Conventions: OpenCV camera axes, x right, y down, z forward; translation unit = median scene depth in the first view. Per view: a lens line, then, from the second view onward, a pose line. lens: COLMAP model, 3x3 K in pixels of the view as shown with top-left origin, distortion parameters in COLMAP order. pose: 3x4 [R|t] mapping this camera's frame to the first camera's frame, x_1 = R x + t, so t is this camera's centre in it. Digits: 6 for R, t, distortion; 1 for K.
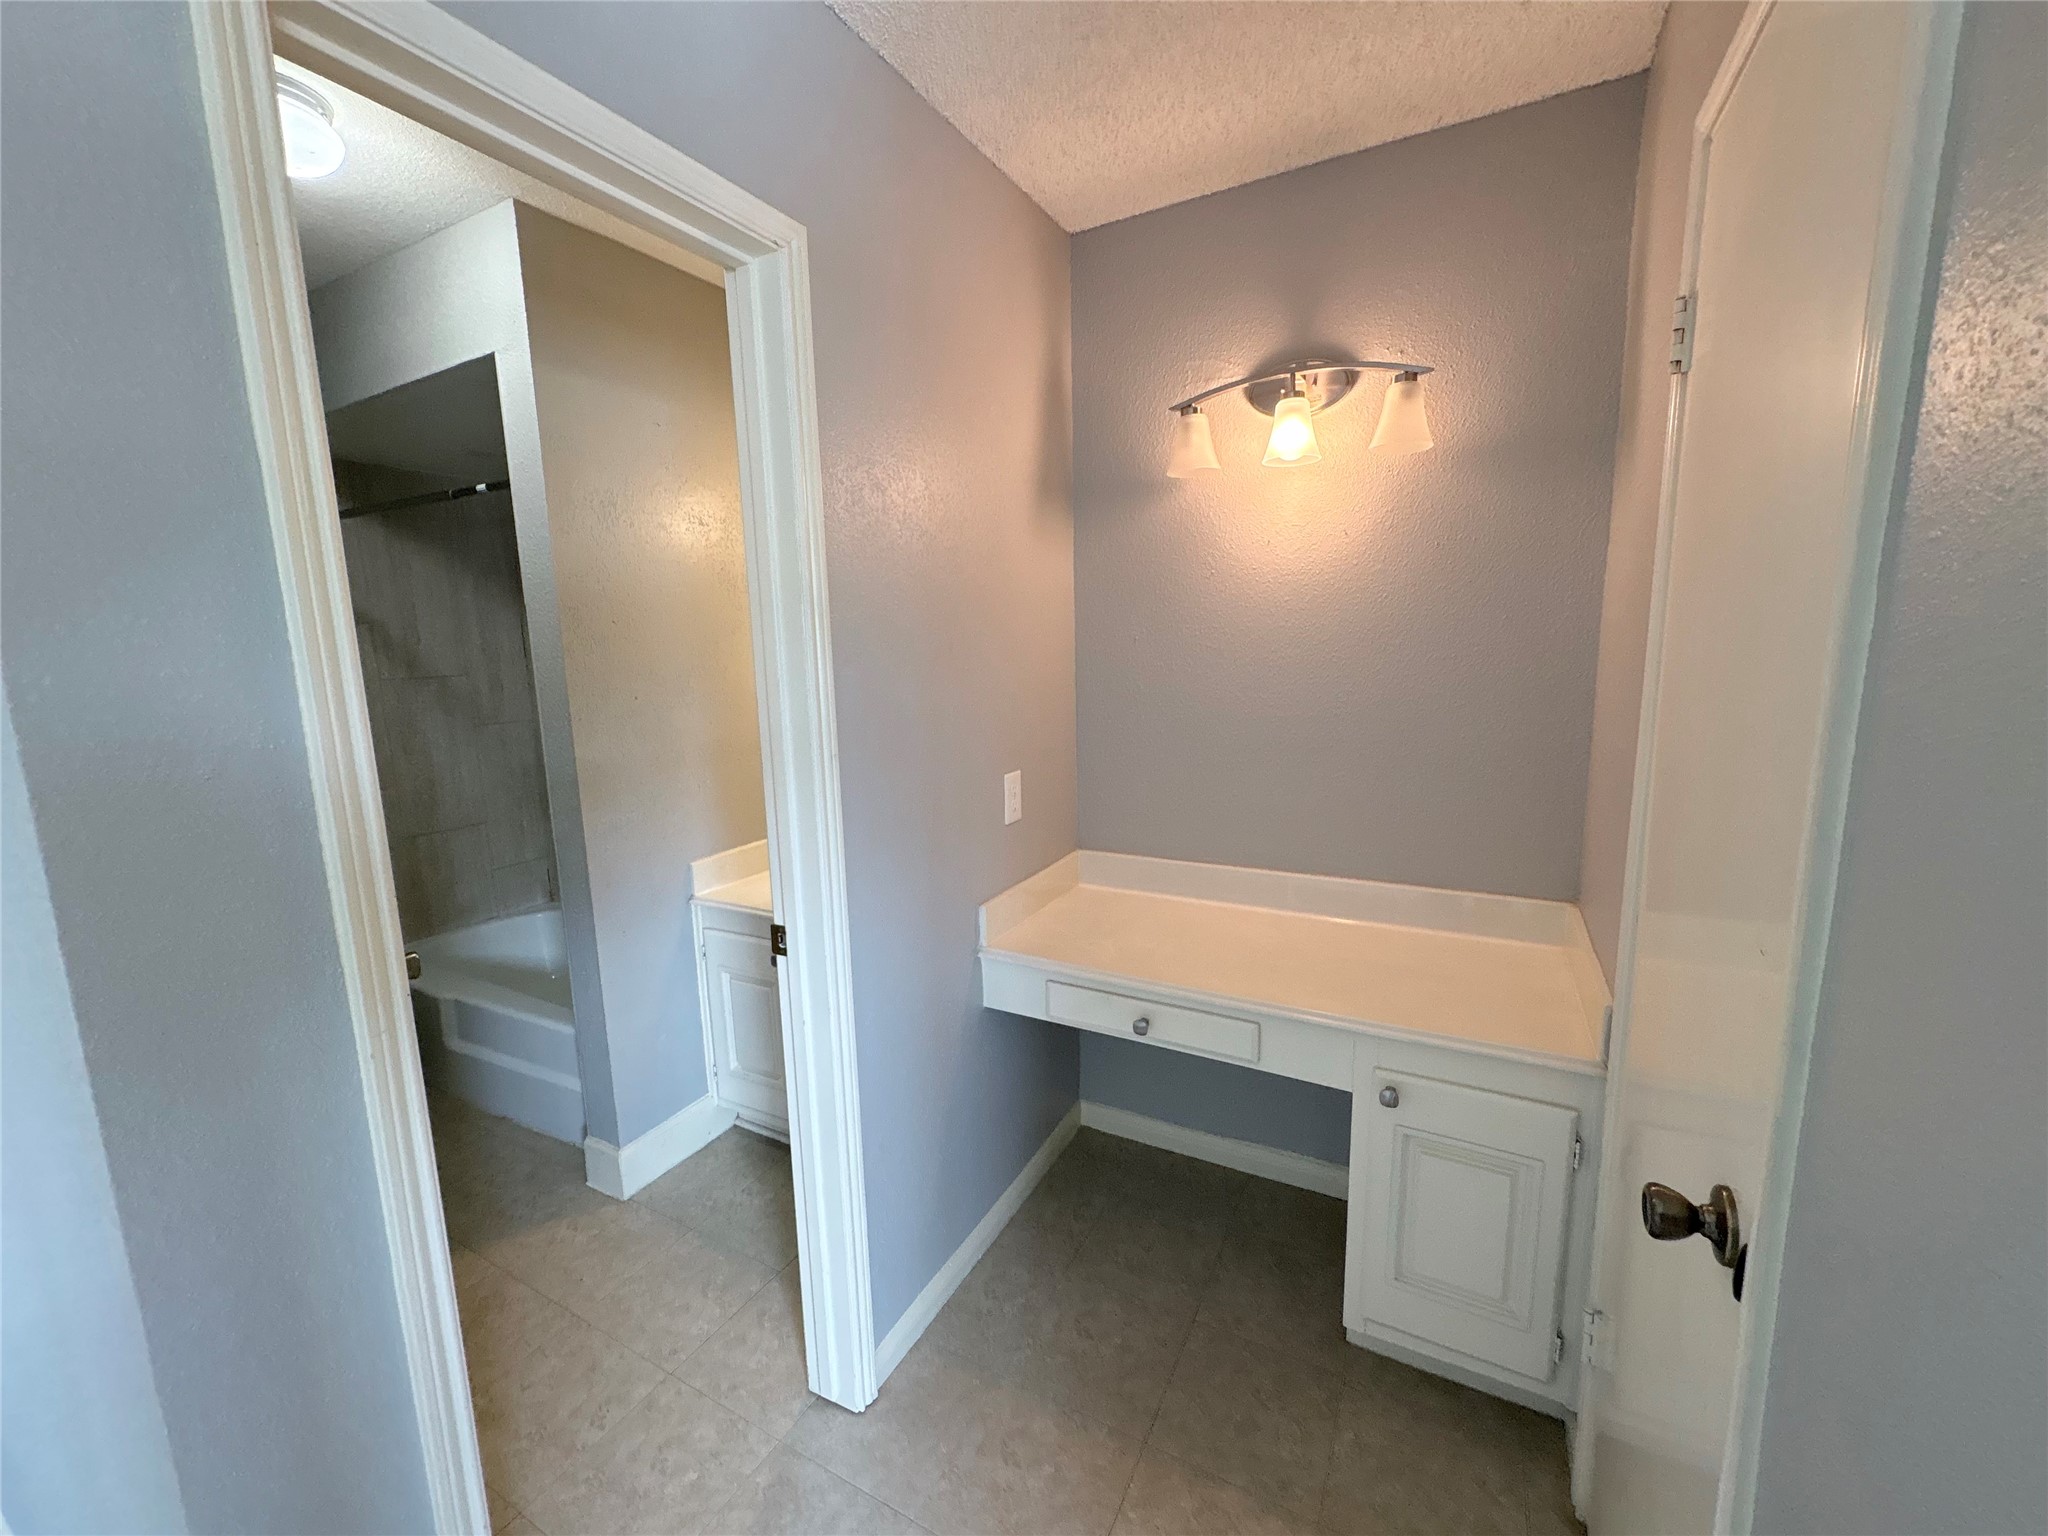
lens RADIAL K [[818.1, 0, 1016.2], [0, 818.1, 756.9], [0, 0, 1]] dist [0.001649, 0.000139]
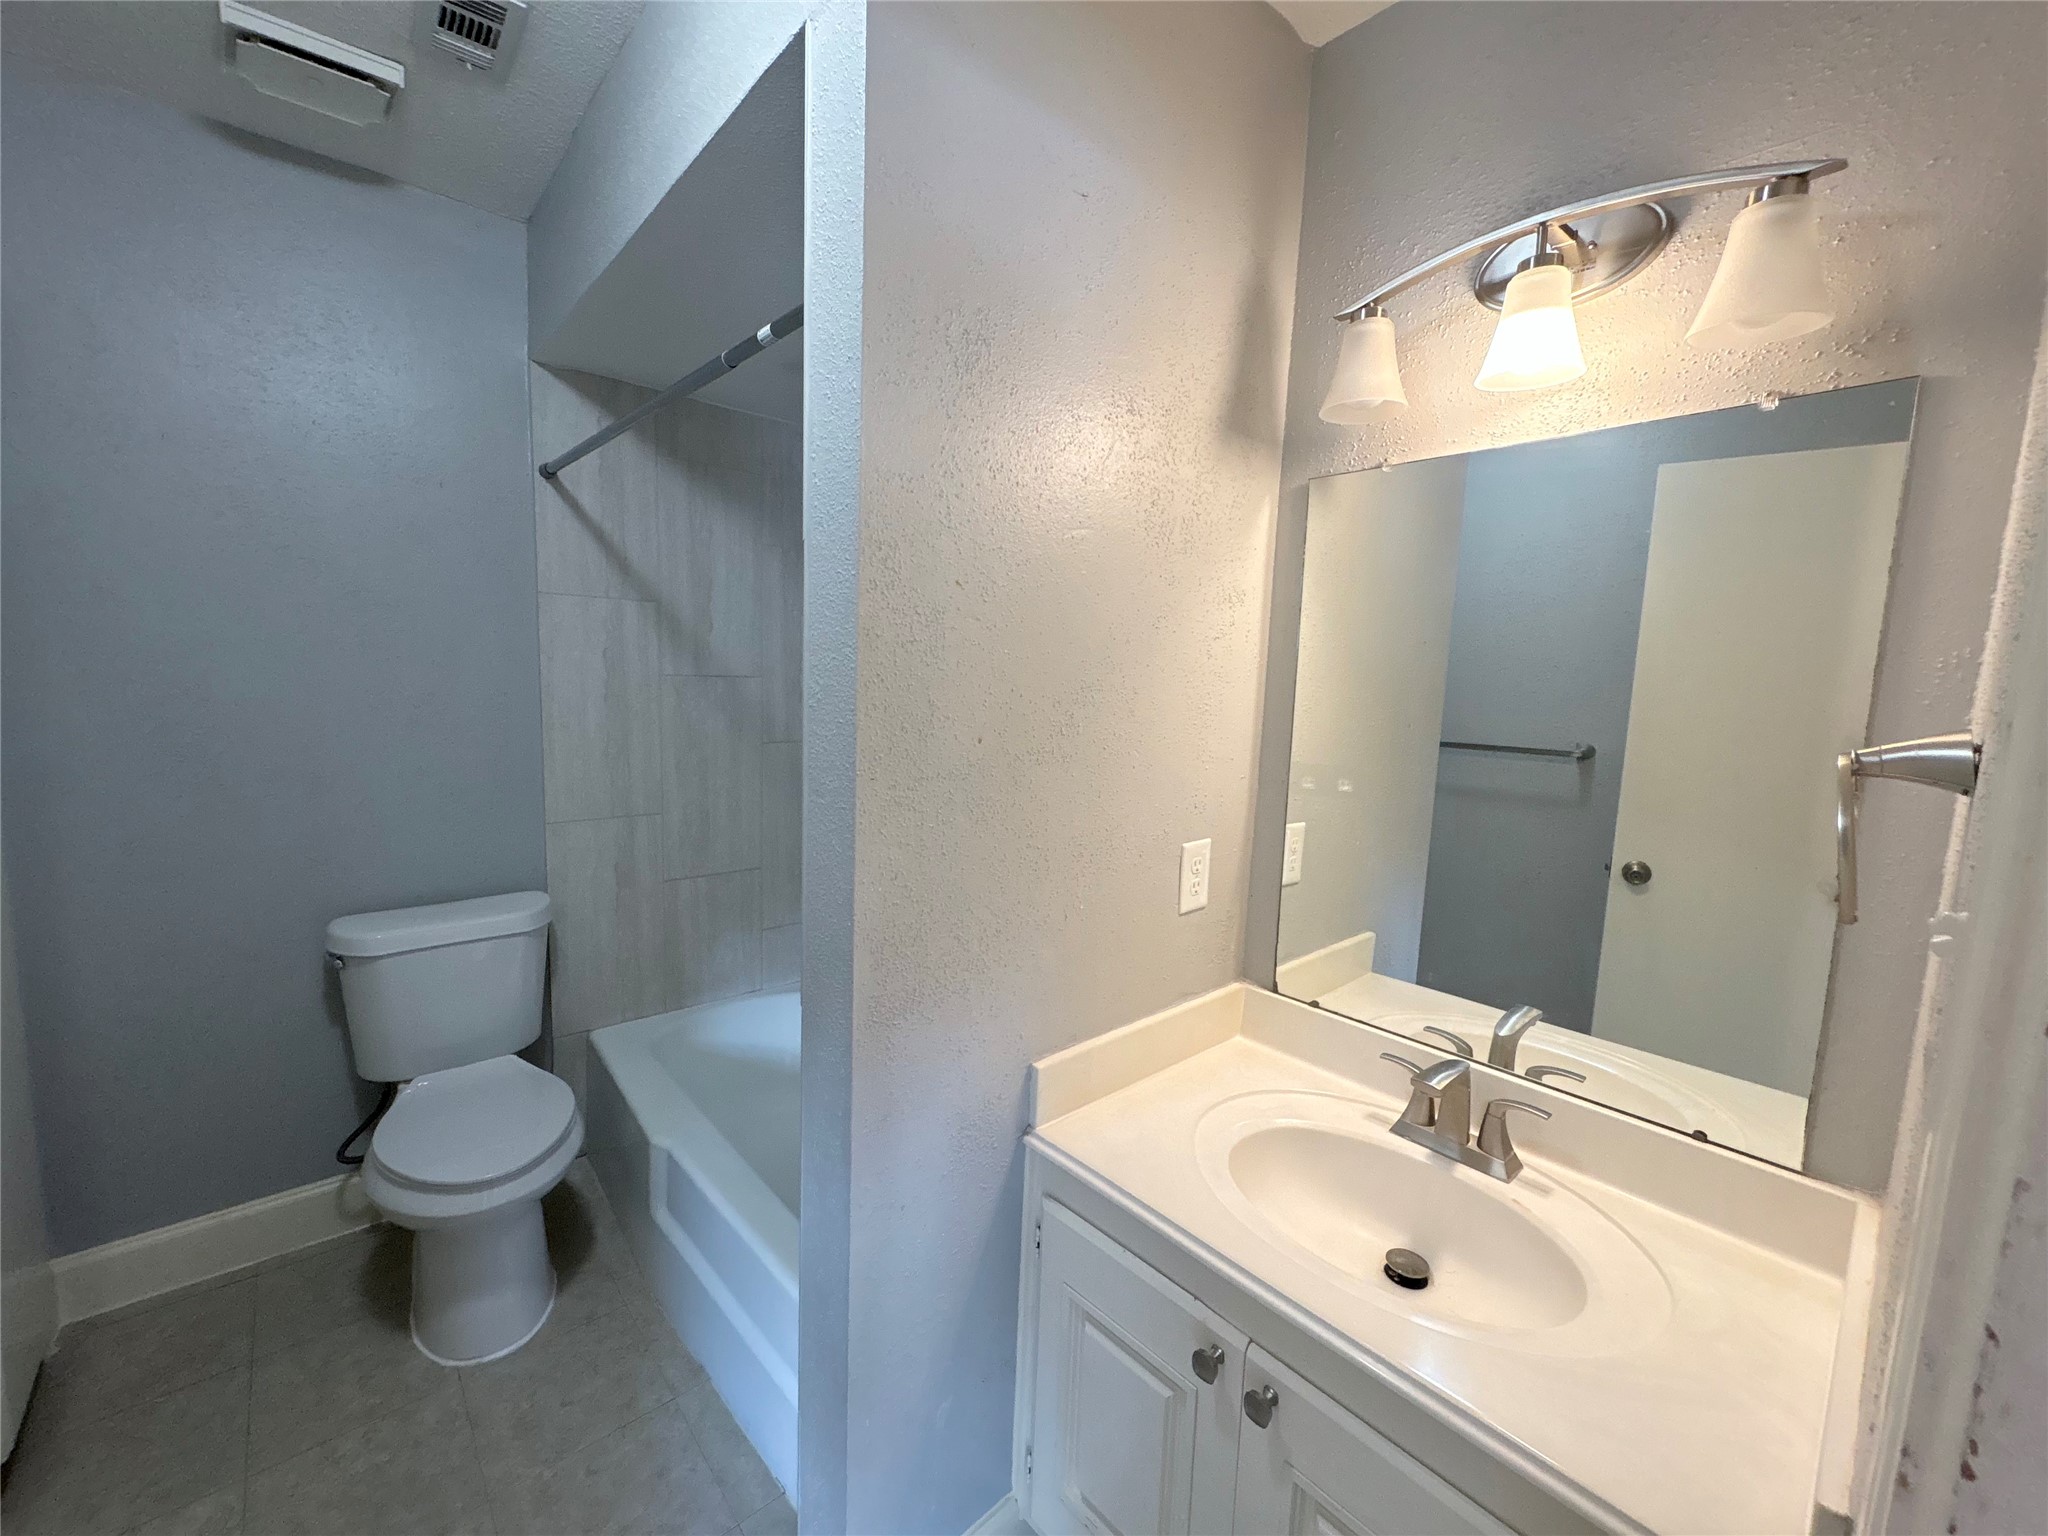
lens RADIAL K [[818.1, 0, 1029.4], [0, 818.1, 769.0], [0, 0, 1]] dist [0.001649, 0.000139]
pose [[0.943762, 0.103200, -0.314105, -0.256067], [-0.113324, 0.993458, -0.014089, -0.046499], [0.310597, 0.048892, 0.949284, 0.495947]]
